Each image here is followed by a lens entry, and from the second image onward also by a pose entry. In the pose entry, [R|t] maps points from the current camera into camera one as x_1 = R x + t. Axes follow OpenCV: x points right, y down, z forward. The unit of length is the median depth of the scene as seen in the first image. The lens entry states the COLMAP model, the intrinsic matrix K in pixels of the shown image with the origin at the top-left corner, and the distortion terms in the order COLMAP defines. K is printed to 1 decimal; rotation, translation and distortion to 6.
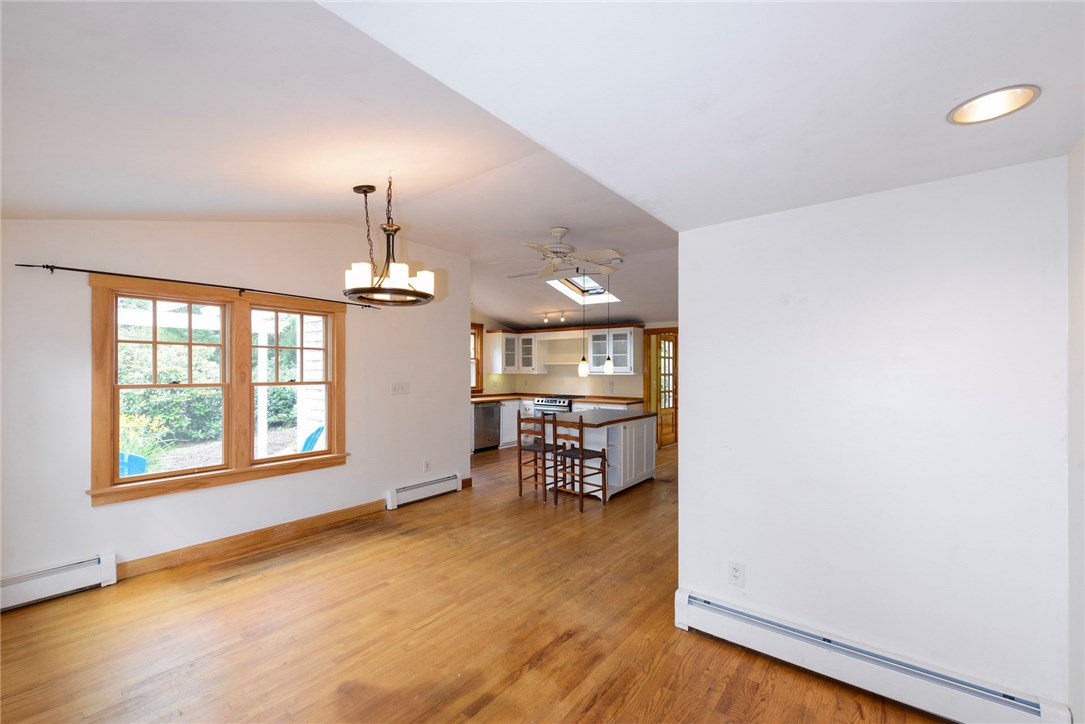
lens RADIAL K [[446.0, 0, 540.6], [0, 446.0, 370.6], [0, 0, 1]] dist [-0.000314, -0.000269]
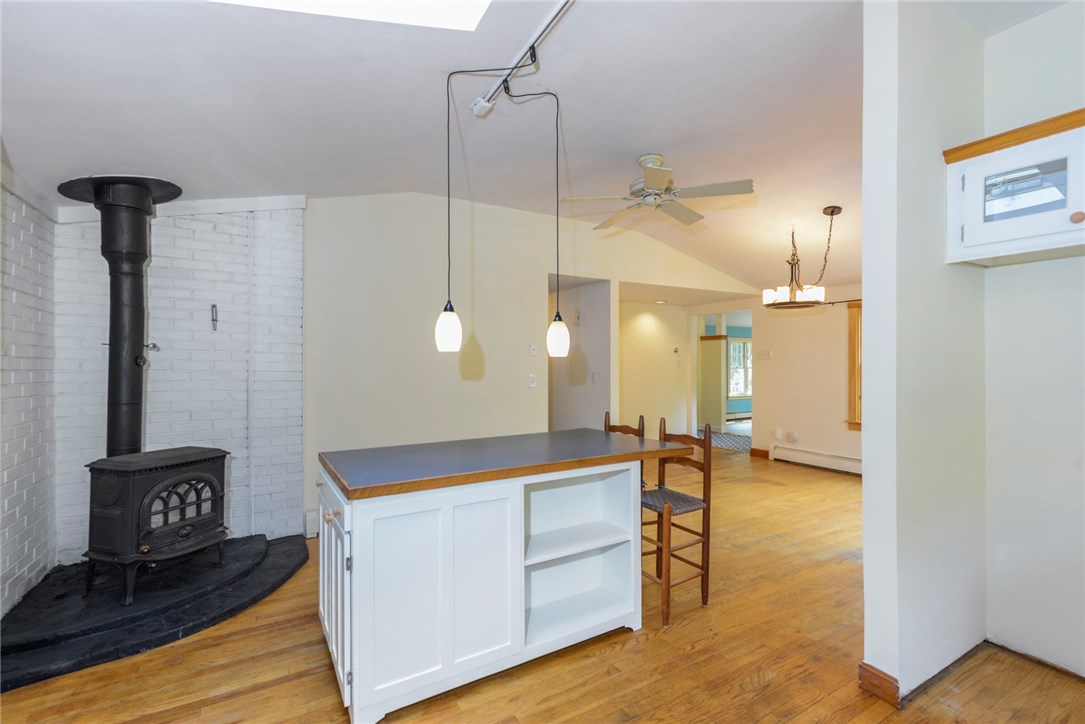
lens RADIAL K [[485.3, 0, 551.2], [0, 485.3, 365.5], [0, 0, 1]] dist [0.014422, 0.000050]
pose [[-0.935984, 0.002560, 0.352033, -0.051022], [0.002996, 0.999995, 0.000694, 0.016245], [-0.352030, 0.001704, -0.935987, 1.033563]]
